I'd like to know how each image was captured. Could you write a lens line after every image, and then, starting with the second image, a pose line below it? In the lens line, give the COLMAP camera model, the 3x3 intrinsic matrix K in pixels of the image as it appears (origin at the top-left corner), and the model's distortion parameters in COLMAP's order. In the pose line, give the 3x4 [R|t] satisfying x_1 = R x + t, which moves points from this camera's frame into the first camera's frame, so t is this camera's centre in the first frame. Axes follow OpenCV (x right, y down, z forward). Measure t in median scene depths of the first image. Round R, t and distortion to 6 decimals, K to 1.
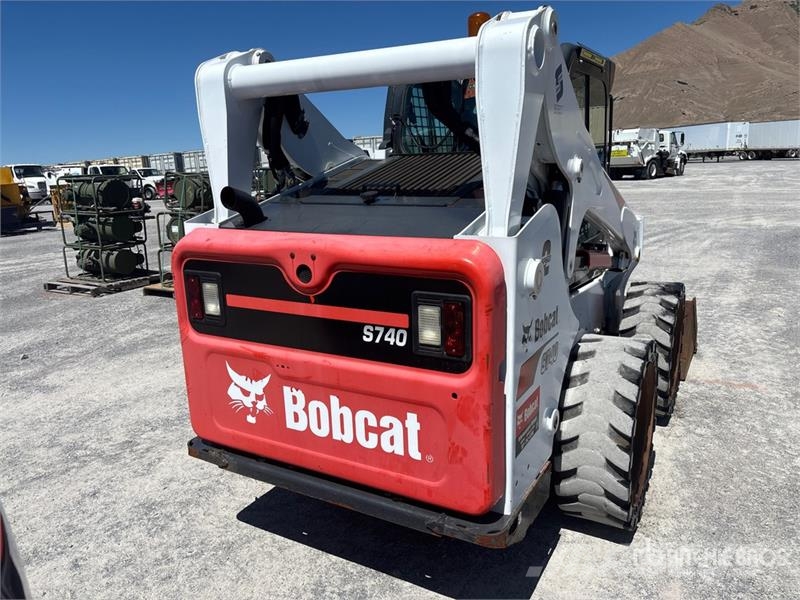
lens RADIAL K [[607.5, 0, 400.0], [0, 607.5, 300.0], [0, 0, 1]] dist [0.062347, -0.075775]
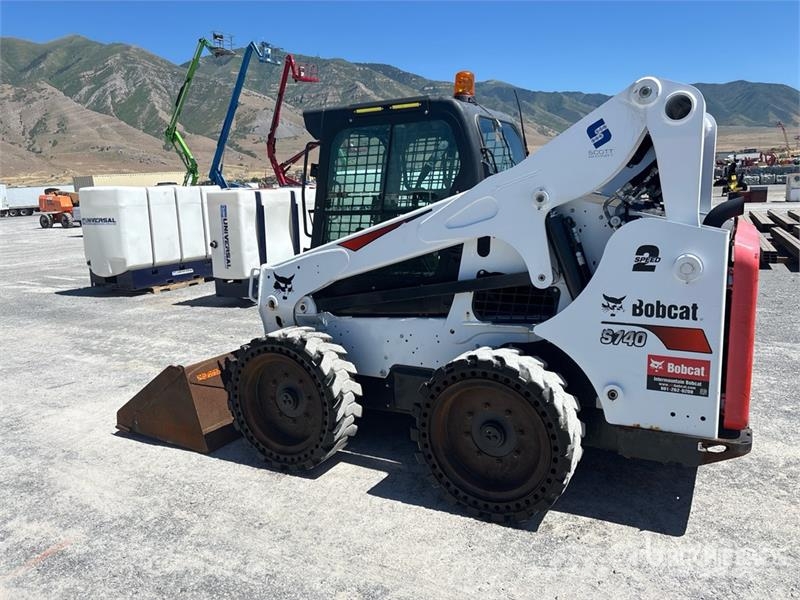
lens RADIAL K [[612.0, 0, 397.1], [0, 612.0, 297.4], [0, 0, 1]] dist [0.018328, -0.009343]
pose [[-0.005305, -0.138343, 0.990370, -1.477712], [0.264399, 0.954945, 0.134811, -0.326967], [-0.964399, 0.262568, 0.031511, 1.624834]]
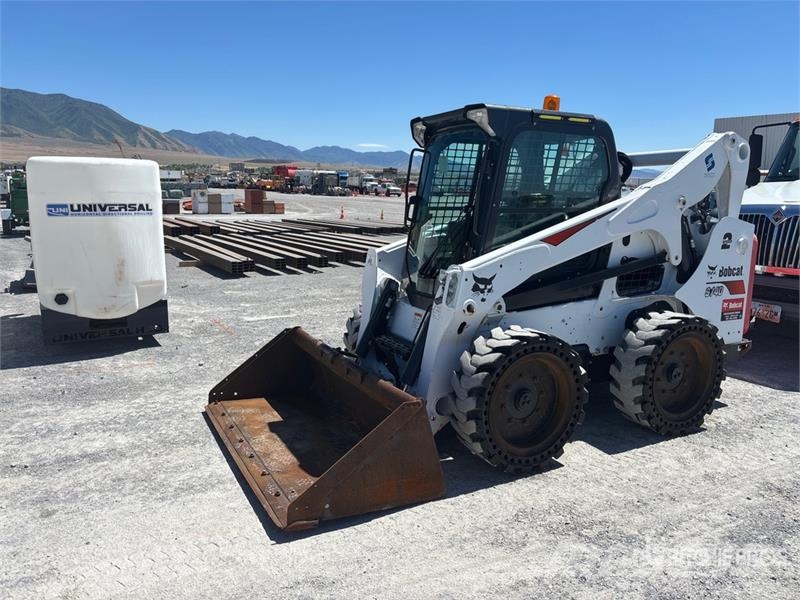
lens RADIAL K [[612.0, 0, 397.1], [0, 612.0, 297.4], [0, 0, 1]] dist [0.018328, -0.009343]
pose [[-0.841030, -0.066421, 0.536895, -0.483544], [0.139293, 0.932386, 0.333546, -0.741677], [-0.522748, 0.355309, -0.774913, 3.299585]]
